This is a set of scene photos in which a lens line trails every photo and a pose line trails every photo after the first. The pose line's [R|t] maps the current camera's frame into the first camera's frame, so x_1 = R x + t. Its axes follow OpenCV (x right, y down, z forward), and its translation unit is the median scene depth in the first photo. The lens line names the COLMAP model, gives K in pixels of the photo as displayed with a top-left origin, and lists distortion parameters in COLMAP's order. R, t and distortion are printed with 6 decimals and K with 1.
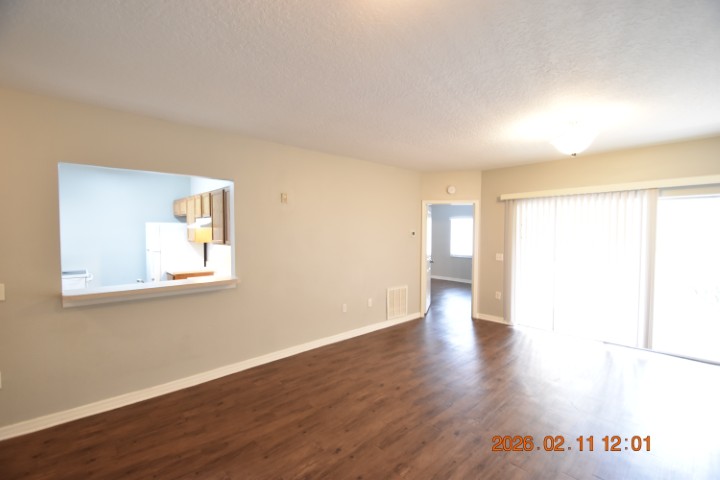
lens RADIAL K [[317.6, 0, 360.8], [0, 317.6, 242.4], [0, 0, 1]] dist [0.001091, -0.002898]
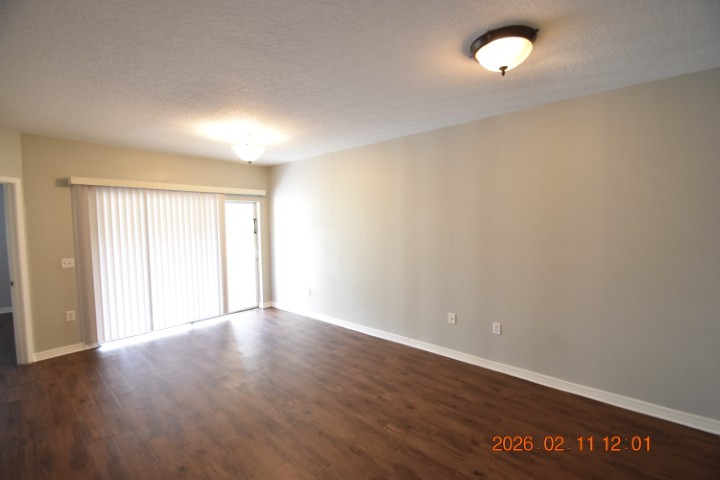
lens RADIAL K [[317.6, 0, 356.2], [0, 317.6, 243.3], [0, 0, 1]] dist [0.001091, -0.002898]
pose [[-0.106144, -0.060072, 0.992535, -0.463973], [0.044515, 0.996886, 0.065096, -0.021304], [-0.993354, 0.051093, -0.103139, 0.567087]]
